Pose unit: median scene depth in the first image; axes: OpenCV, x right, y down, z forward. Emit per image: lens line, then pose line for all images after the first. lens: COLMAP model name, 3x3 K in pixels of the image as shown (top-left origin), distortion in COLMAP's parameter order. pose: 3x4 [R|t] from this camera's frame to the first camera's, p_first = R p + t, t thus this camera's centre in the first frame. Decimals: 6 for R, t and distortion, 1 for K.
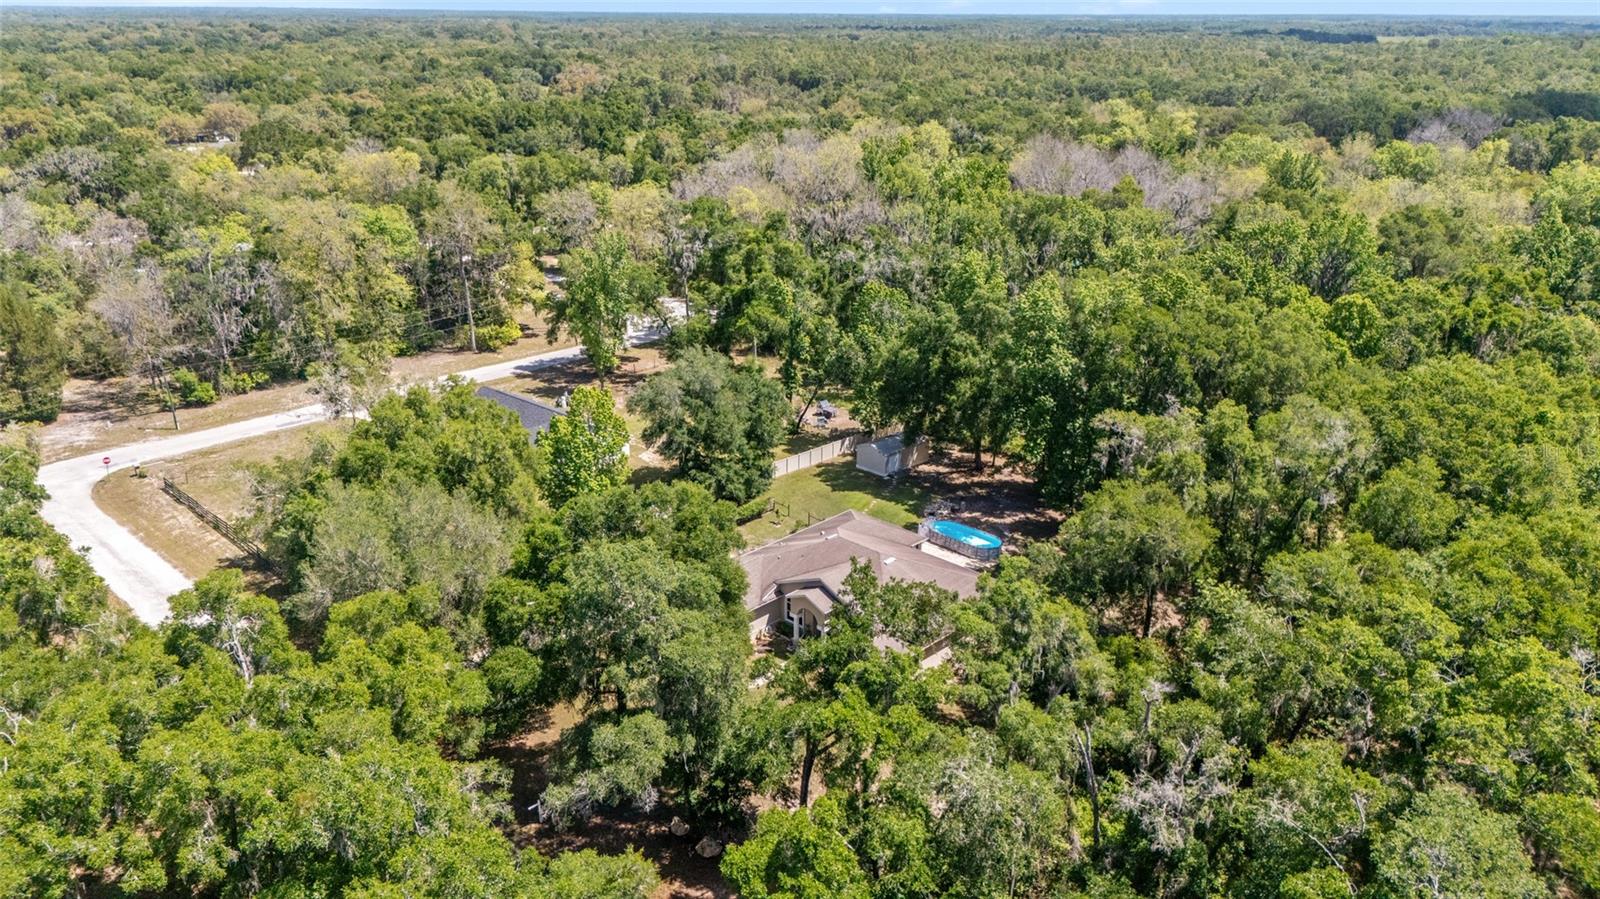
lens RADIAL K [[1185.9, 0, 794.0], [0, 1185.9, 444.8], [0, 0, 1]] dist [0.018344, -0.002228]
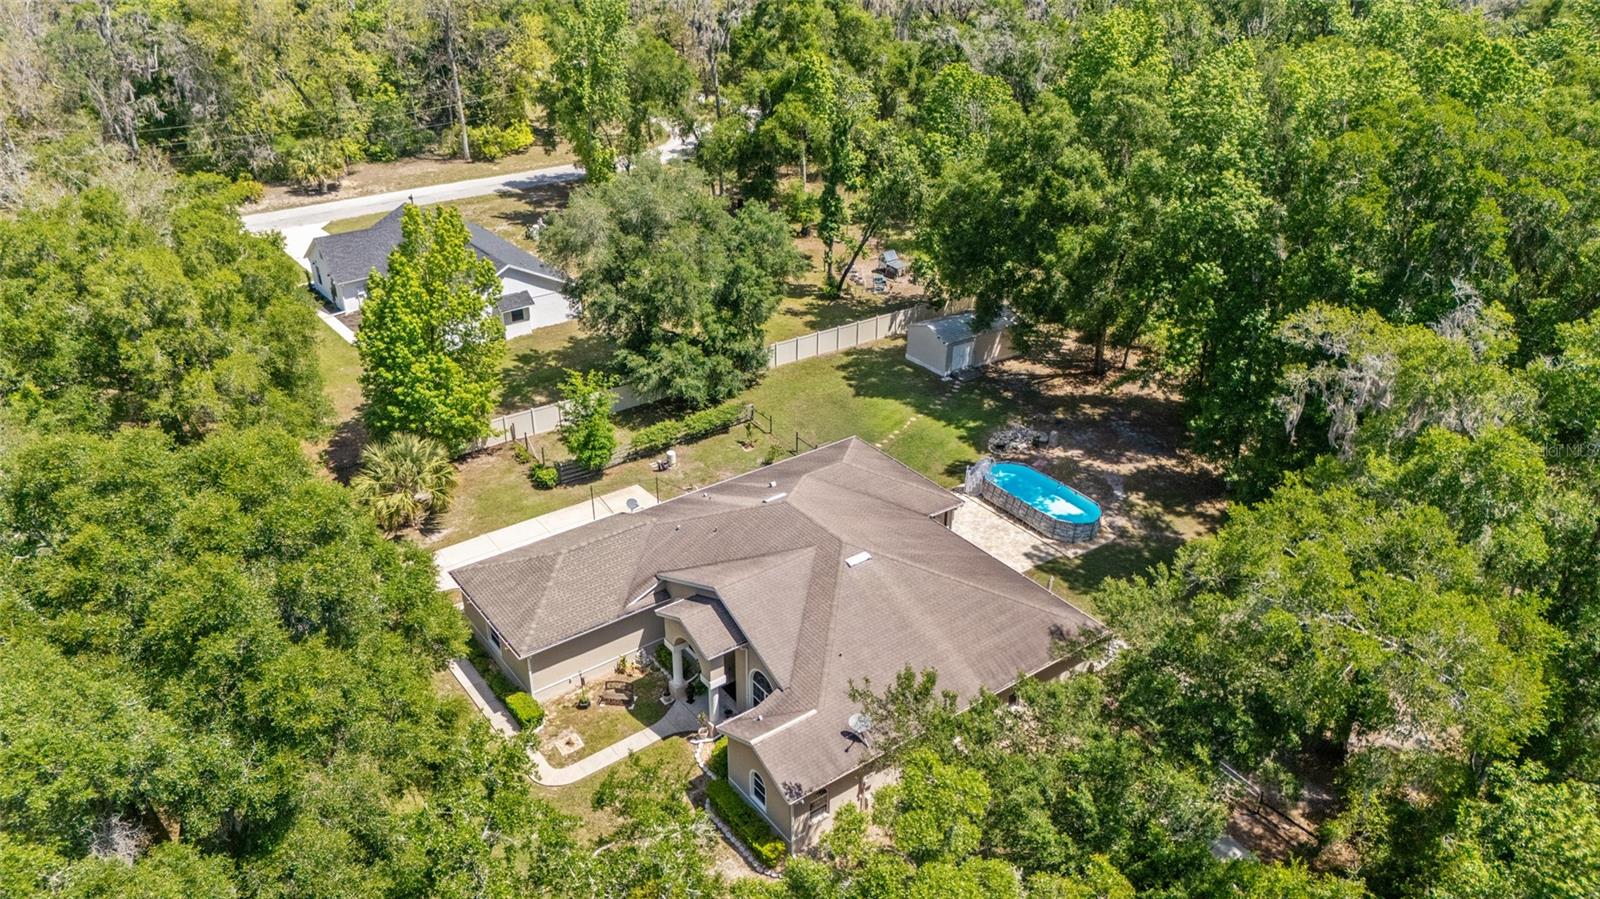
lens RADIAL K [[1185.9, 0, 807.4], [0, 1185.9, 461.6], [0, 0, 1]] dist [0.018344, -0.002228]
pose [[0.986876, 0.079321, -0.140654, 0.103916], [-0.058151, 0.987171, 0.148703, -0.020023], [0.150645, -0.138572, 0.978828, 0.378844]]
